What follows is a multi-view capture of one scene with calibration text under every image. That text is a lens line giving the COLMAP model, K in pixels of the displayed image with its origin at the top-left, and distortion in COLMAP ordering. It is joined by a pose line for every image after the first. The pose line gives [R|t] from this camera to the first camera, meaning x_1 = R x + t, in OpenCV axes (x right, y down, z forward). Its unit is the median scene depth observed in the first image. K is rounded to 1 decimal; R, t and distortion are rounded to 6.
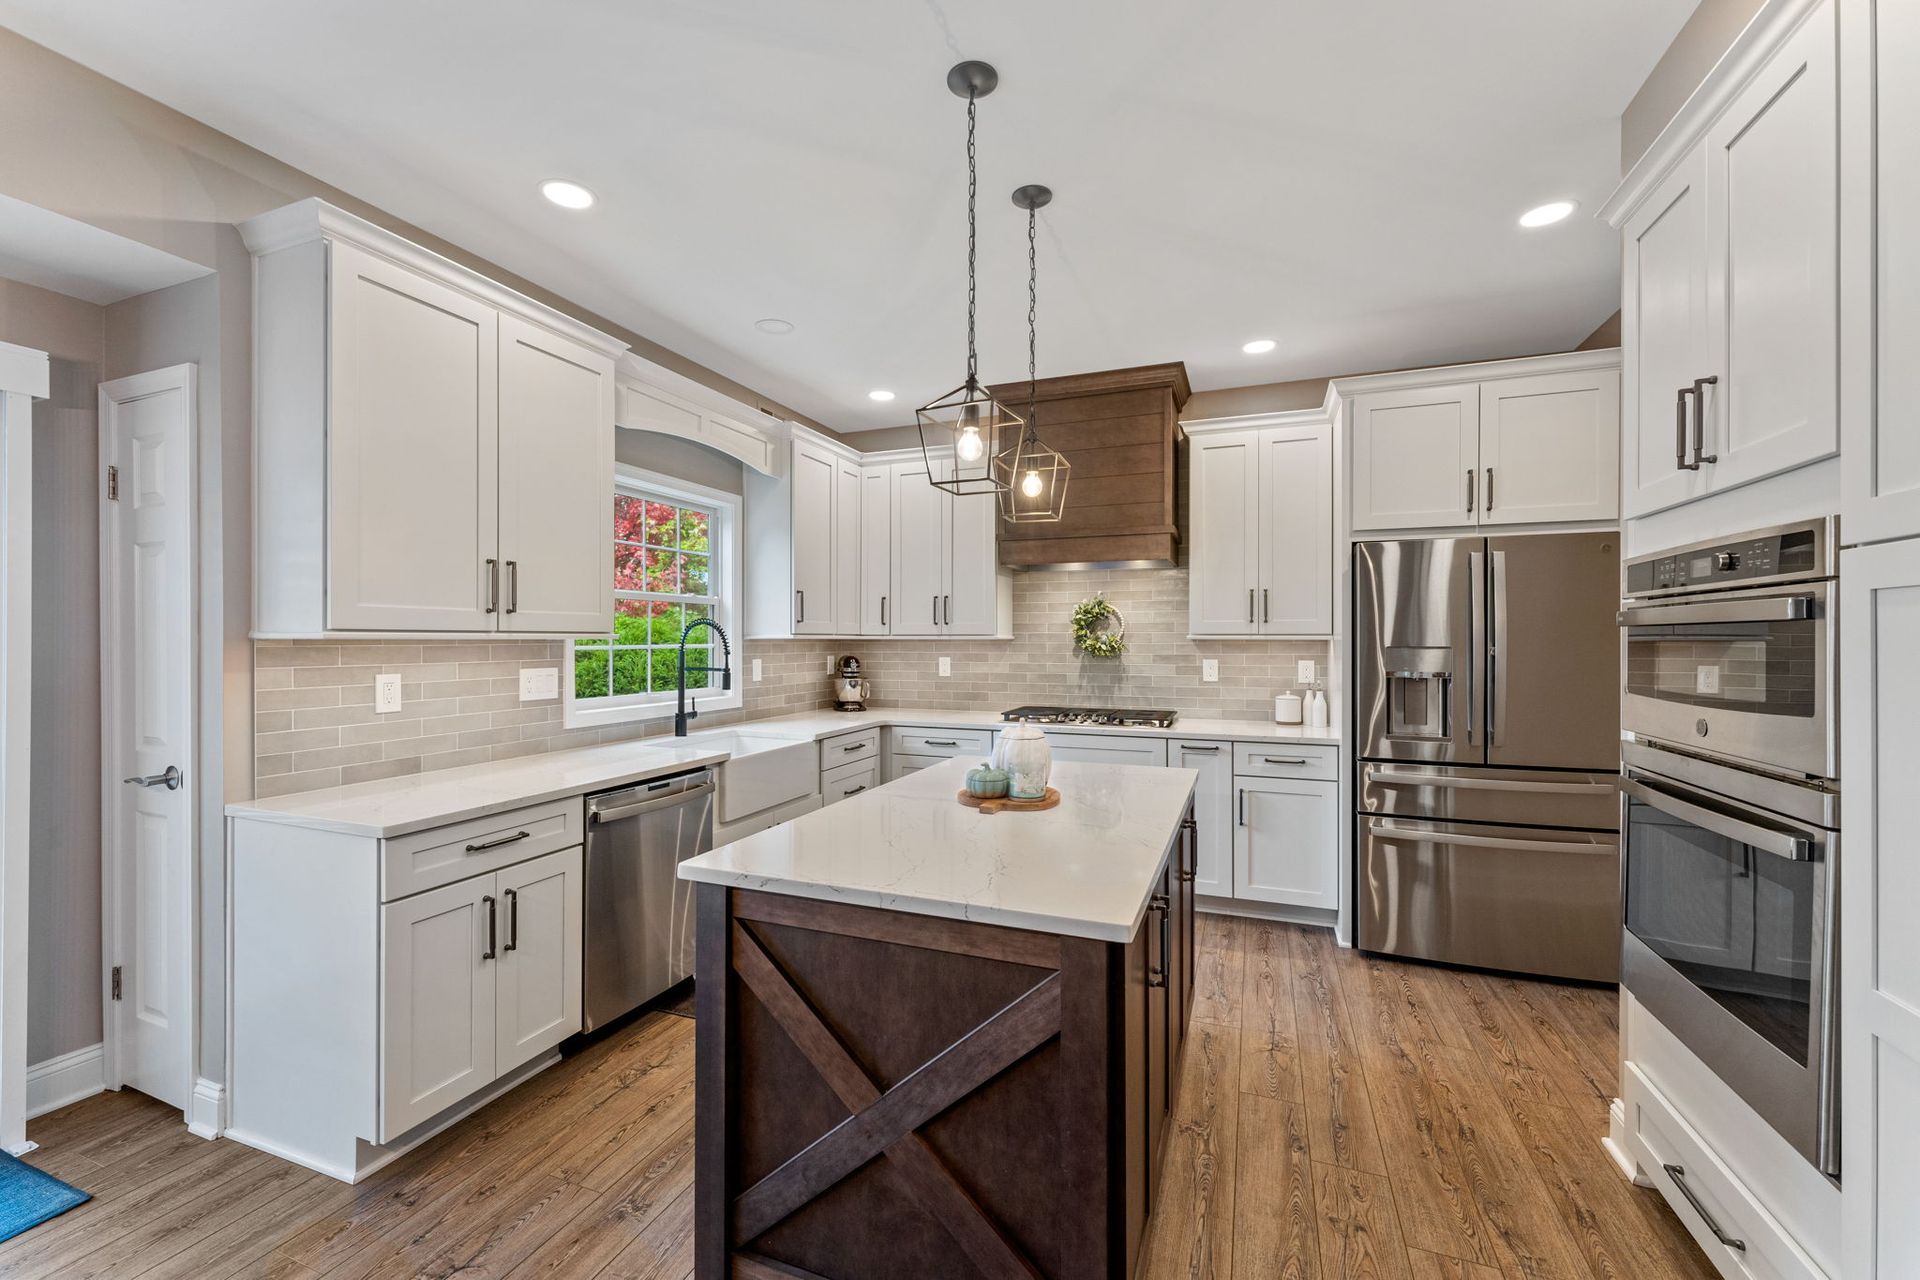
lens RADIAL K [[769.0, 0, 953.0], [0, 769.0, 638.9], [0, 0, 1]] dist [0.000842, -0.000045]
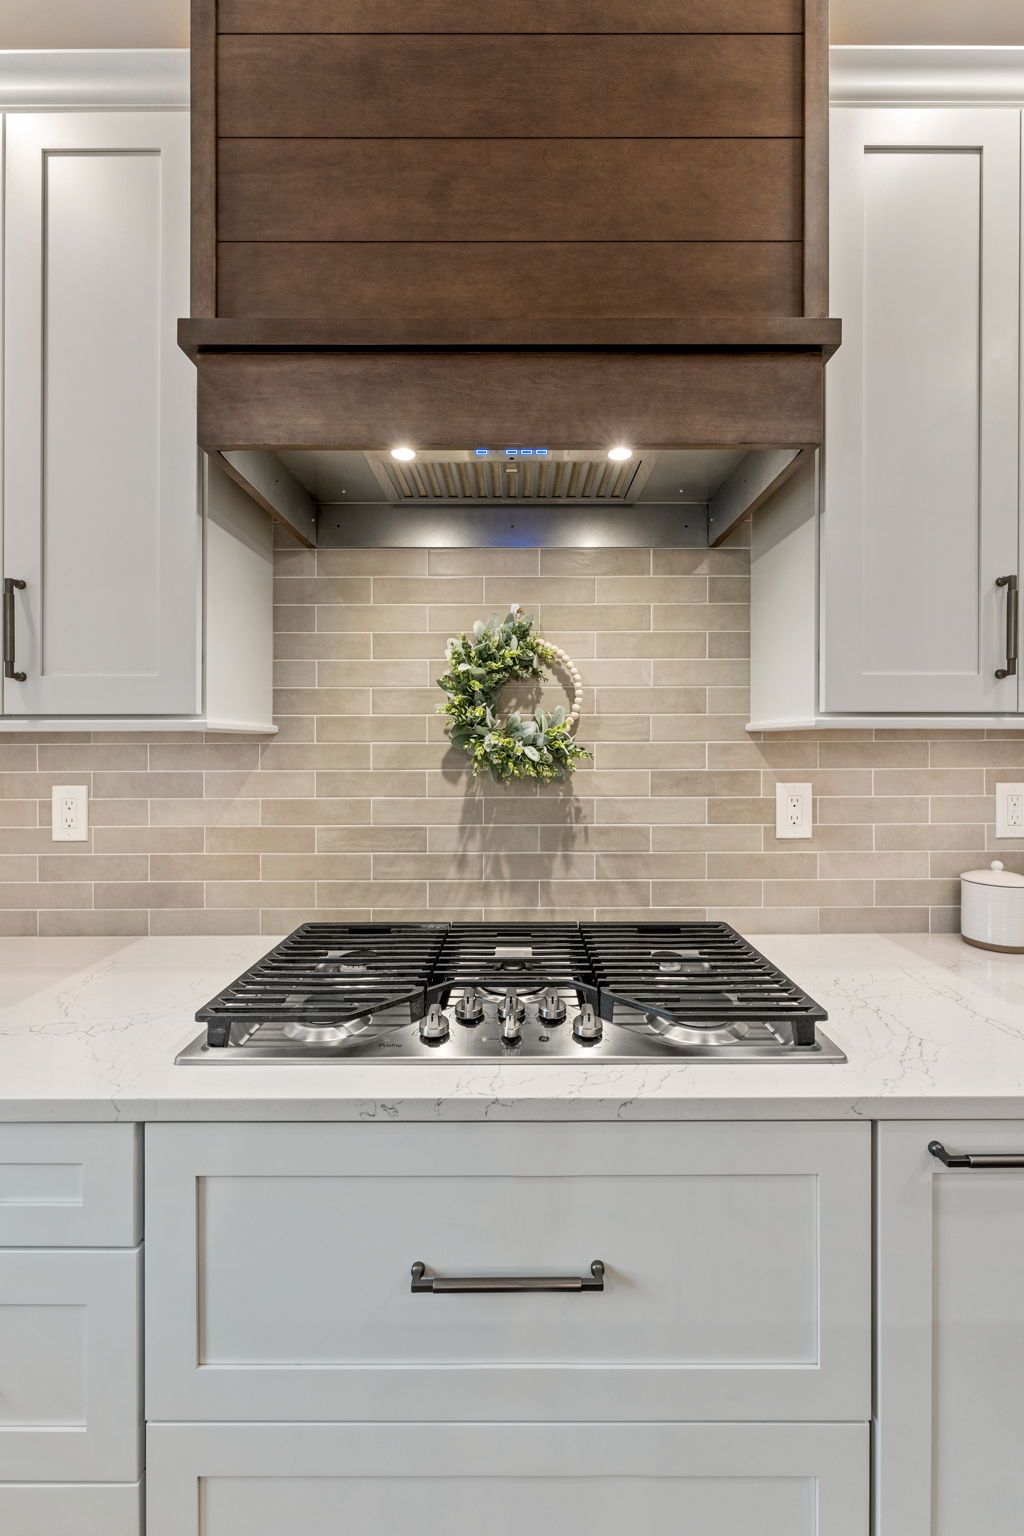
lens RADIAL K [[627.2, 0, 515.8], [0, 627.2, 741.2], [0, 0, 1]] dist [-0.000377, 0.000008]
pose [[0.930652, -0.000851, 0.365905, 0.097814], [0.002419, 0.999990, -0.003828, 0.007255], [-0.365898, 0.004448, 0.930644, 0.882630]]
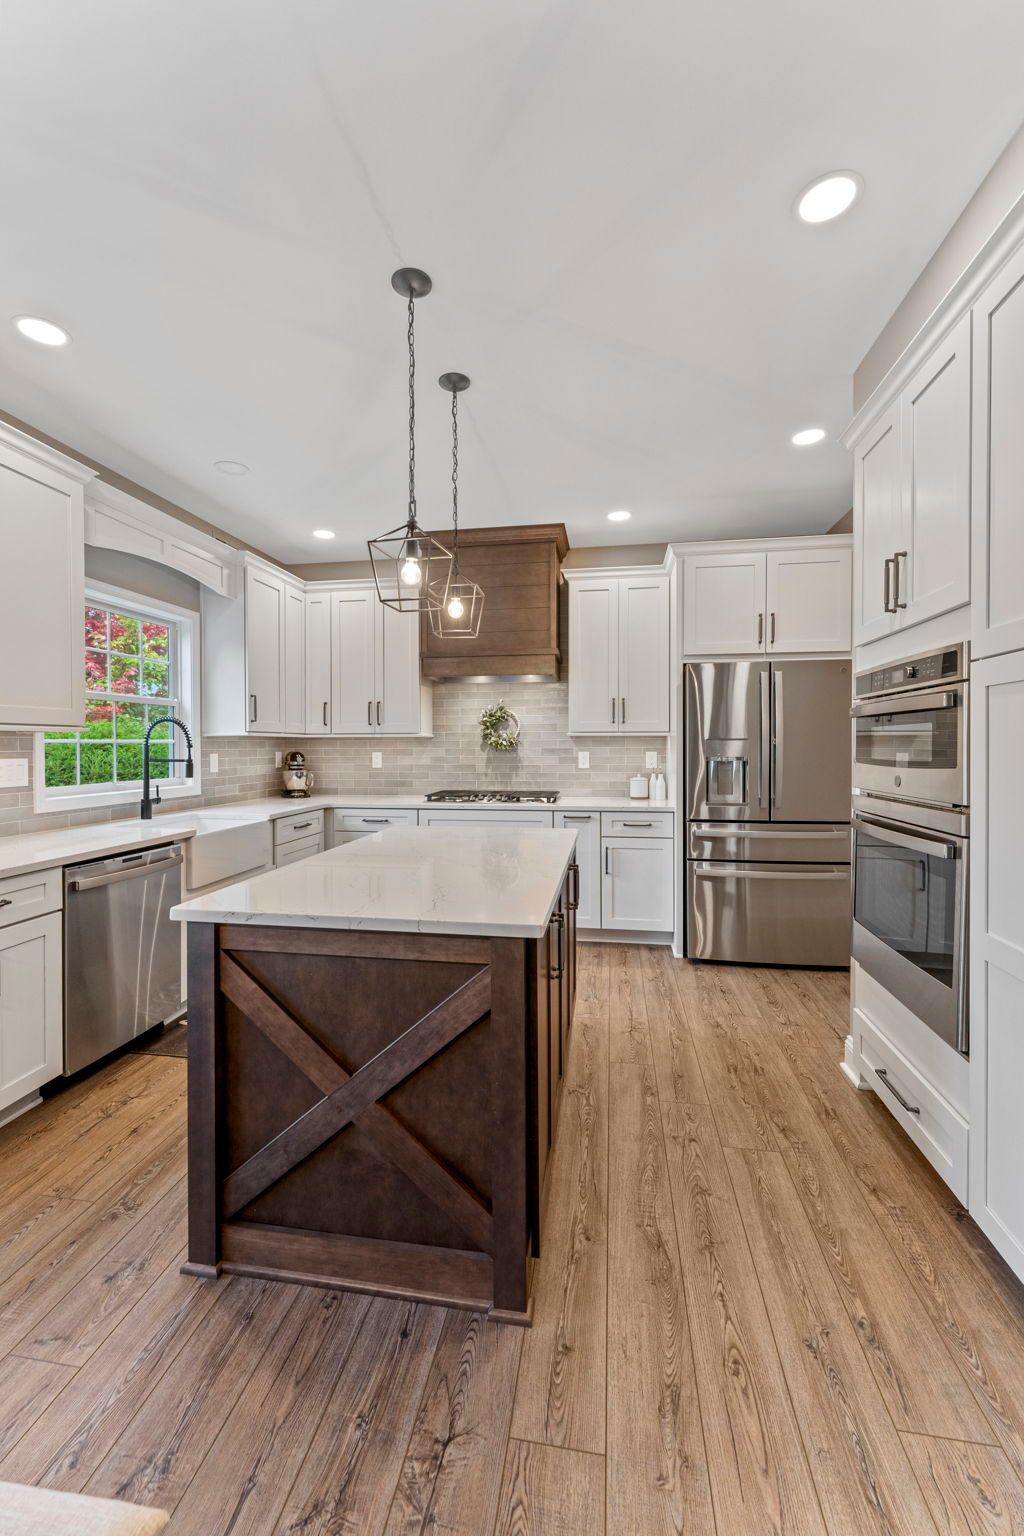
lens RADIAL K [[623.8, 0, 507.2], [0, 623.8, 752.2], [0, 0, 1]] dist [0.001483, -0.000220]
pose [[0.978016, -0.005978, 0.208444, -0.019958], [0.003631, 0.999926, 0.011640, 0.017286], [-0.208498, -0.010627, 0.977965, -0.023052]]
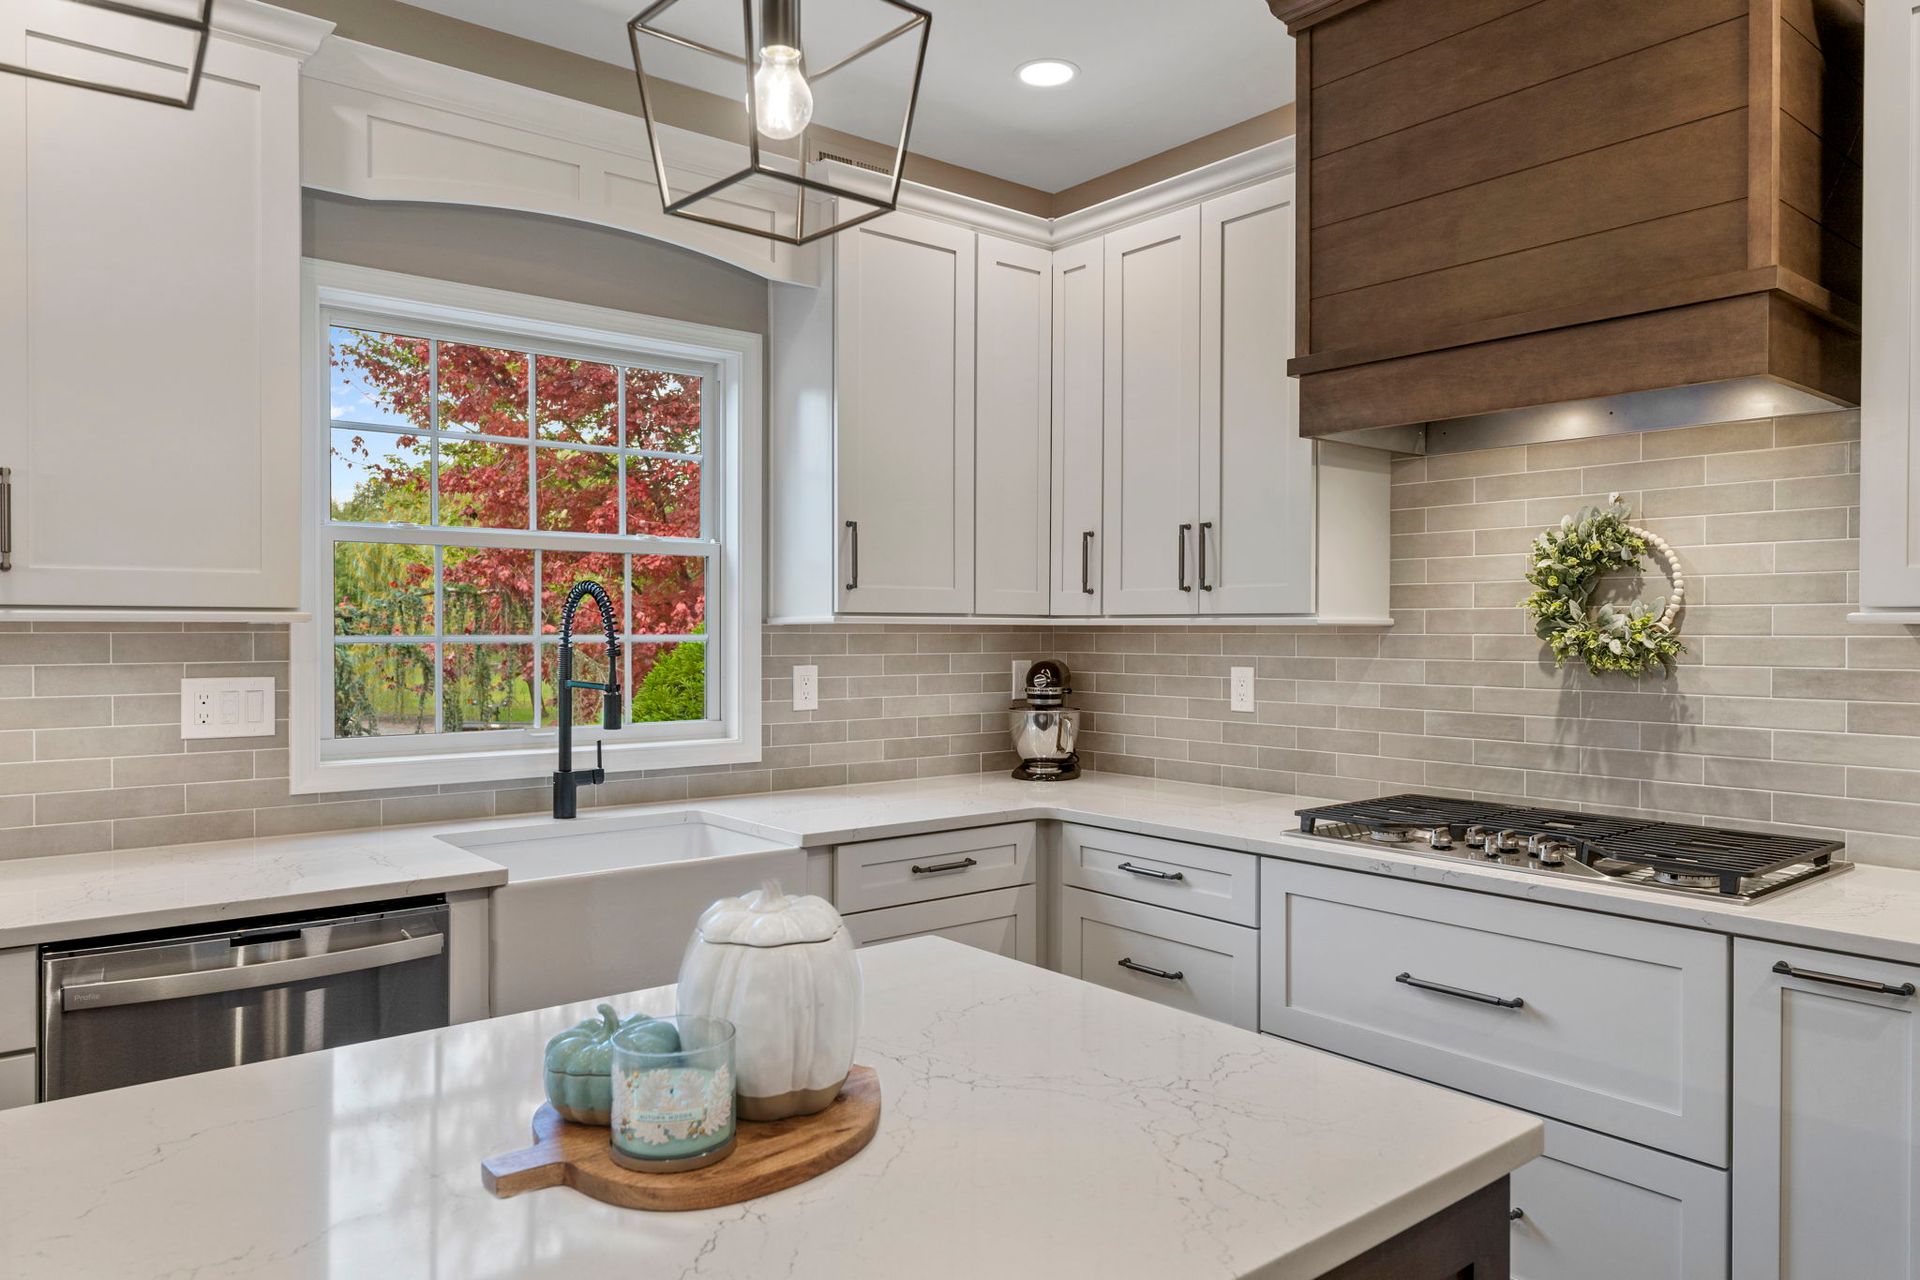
lens RADIAL K [[1273.1, 0, 952.0], [0, 1273.1, 640.4], [0, 0, 1]] dist [-0.000302, -0.000718]
pose [[0.871512, 0.005849, -0.490339, 0.264003], [-0.001443, 0.999955, 0.009365, 0.003125], [0.490372, -0.007454, 0.871481, 0.394281]]
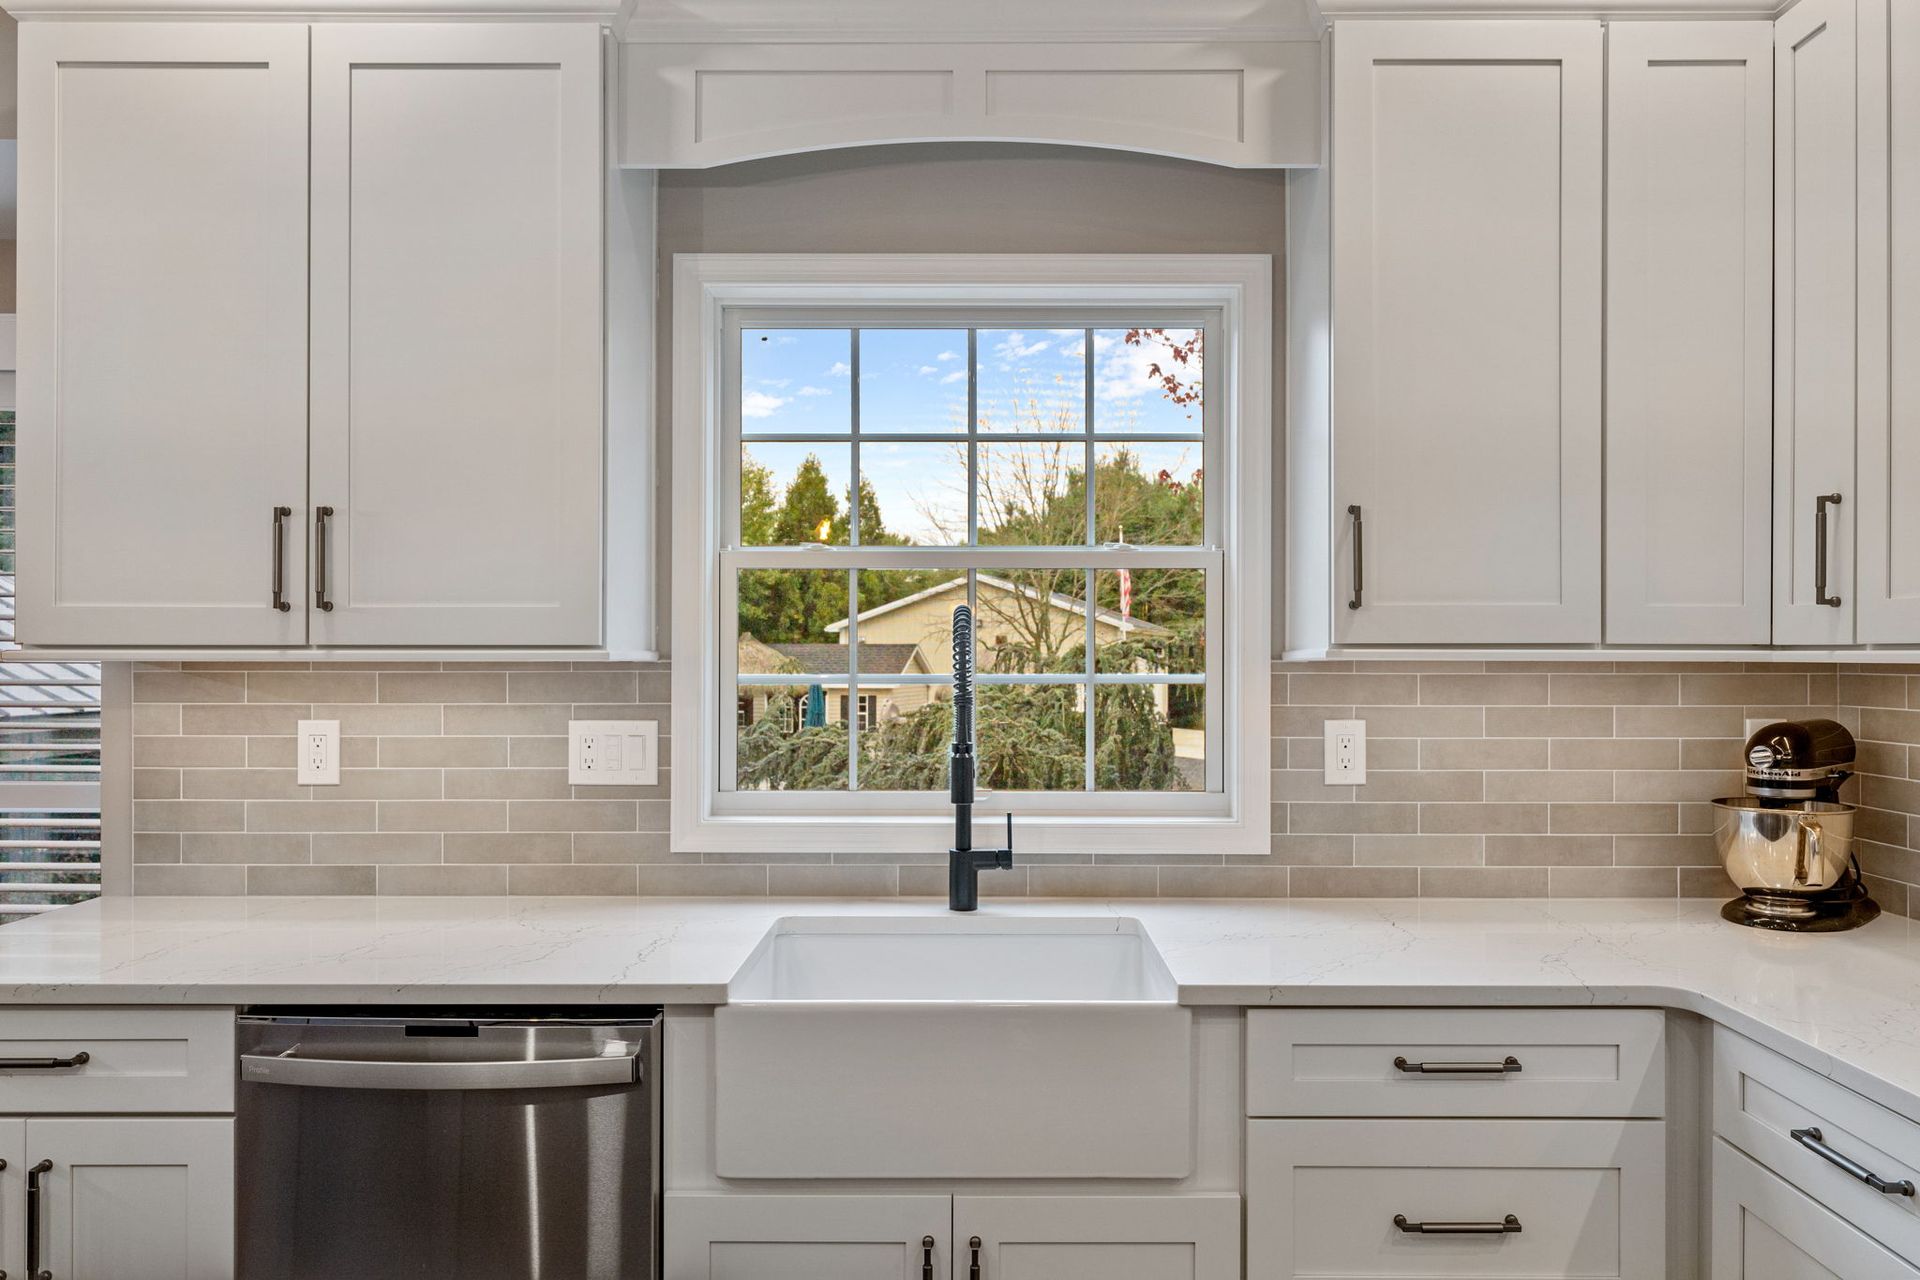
lens RADIAL K [[1299.1, 0, 991.8], [0, 1299.1, 650.2], [0, 0, 1]] dist [0.000763, 0.002157]
pose [[0.368606, -0.004161, -0.929577, 0.260383], [-0.000417, 0.999989, -0.004641, -0.002086], [0.929586, 0.002099, 0.368600, 0.751845]]
